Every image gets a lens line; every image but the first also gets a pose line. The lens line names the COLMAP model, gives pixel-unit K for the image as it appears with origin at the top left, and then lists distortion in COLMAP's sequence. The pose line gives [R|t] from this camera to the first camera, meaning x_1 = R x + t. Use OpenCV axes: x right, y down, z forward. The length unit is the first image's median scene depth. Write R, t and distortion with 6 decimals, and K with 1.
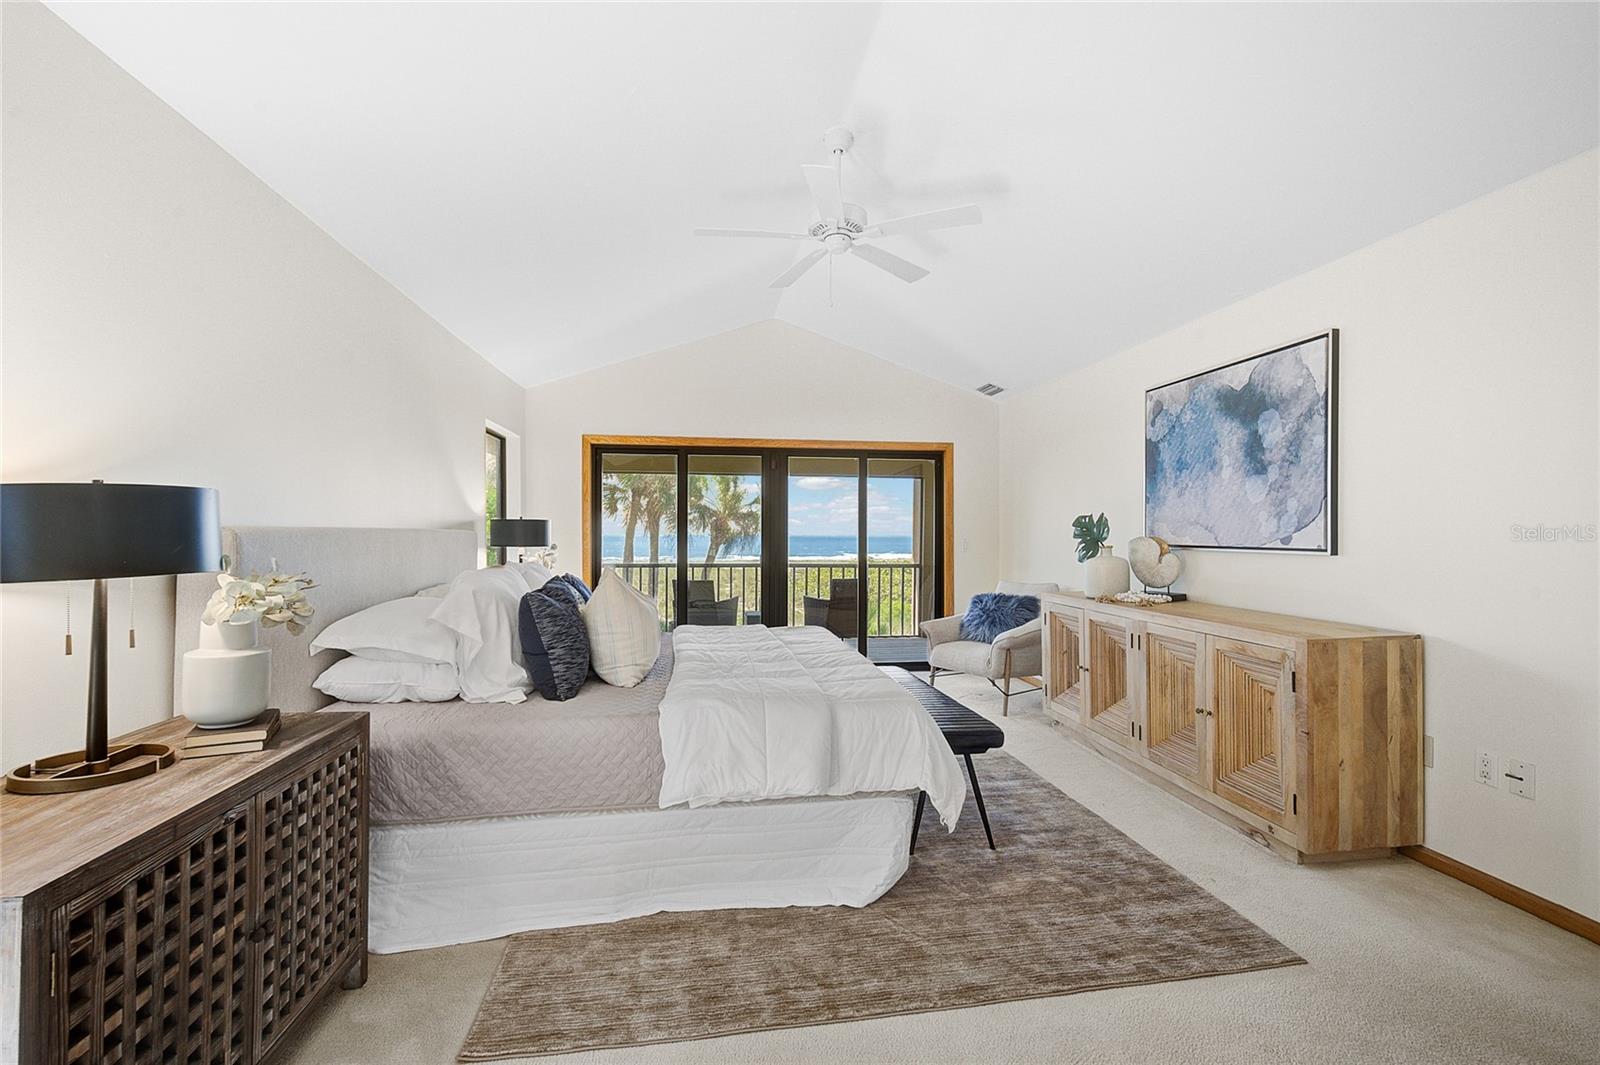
lens RADIAL K [[690.1, 0, 804.1], [0, 690.1, 526.5], [0, 0, 1]] dist [-0.009514, 0.000527]
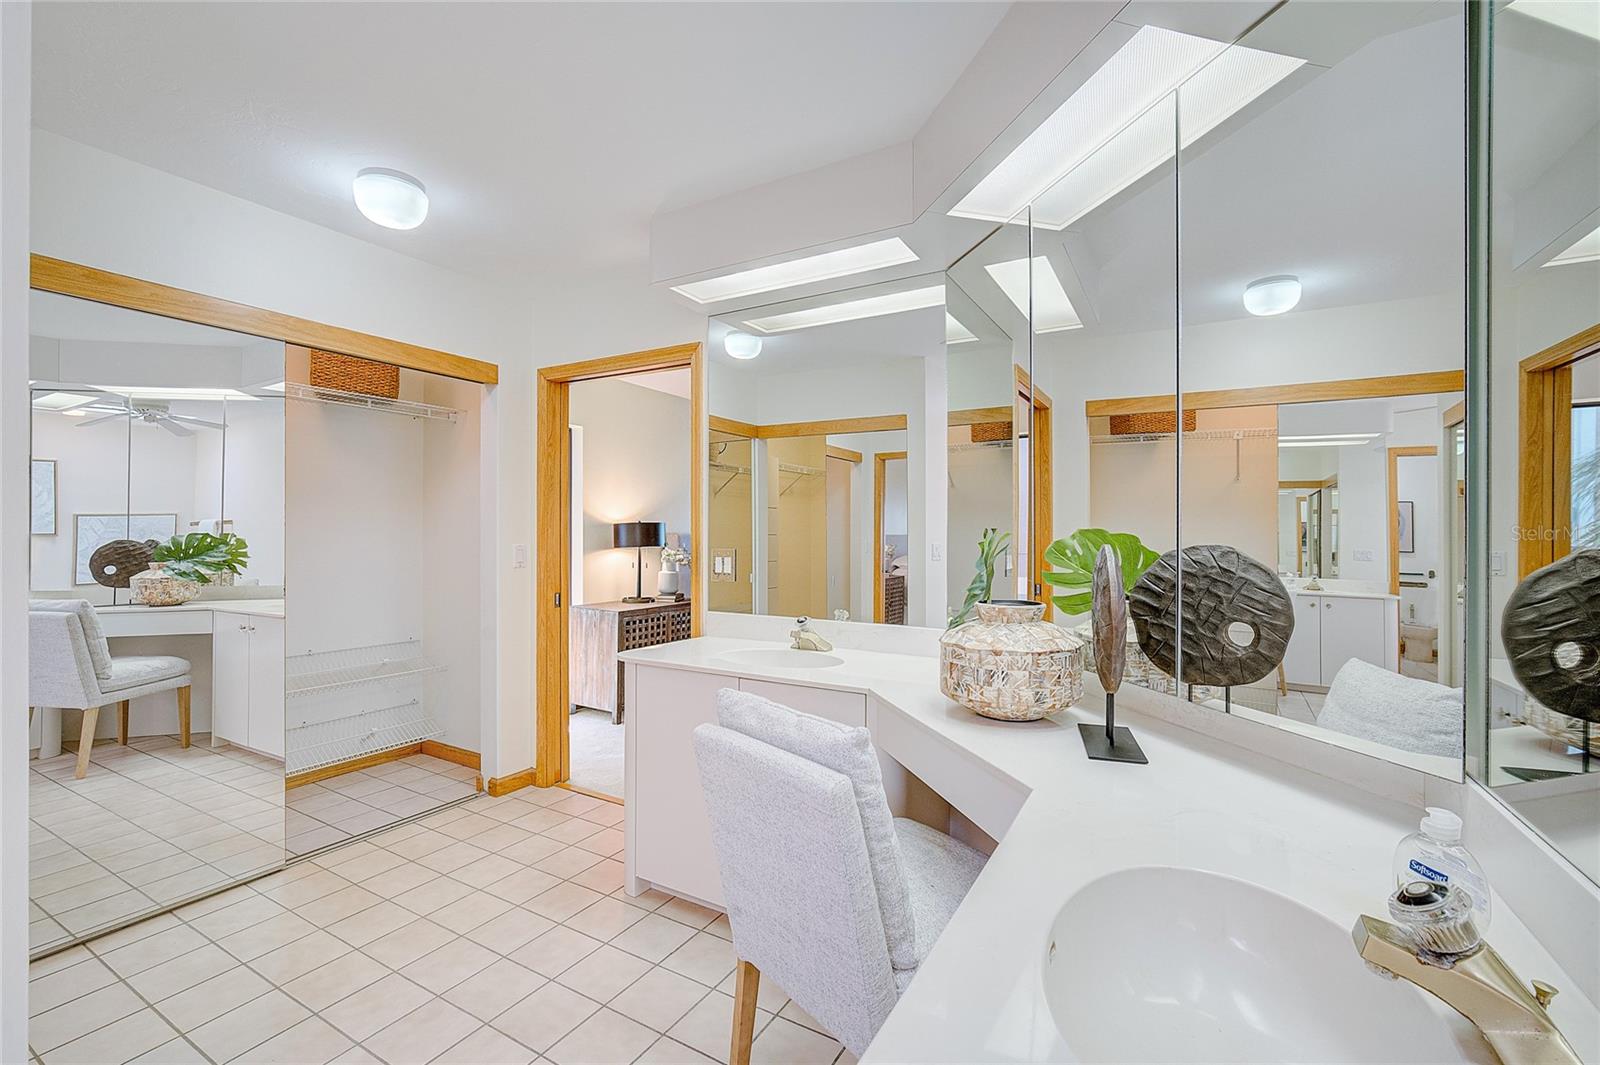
lens RADIAL K [[690.1, 0, 793.1], [0, 690.1, 531.3], [0, 0, 1]] dist [-0.009514, 0.000527]
pose [[0.783977, 0.003037, -0.620782, 1.902724], [-0.003837, 0.999993, 0.000046, -0.012328], [0.620778, 0.002345, 0.783983, -1.373851]]
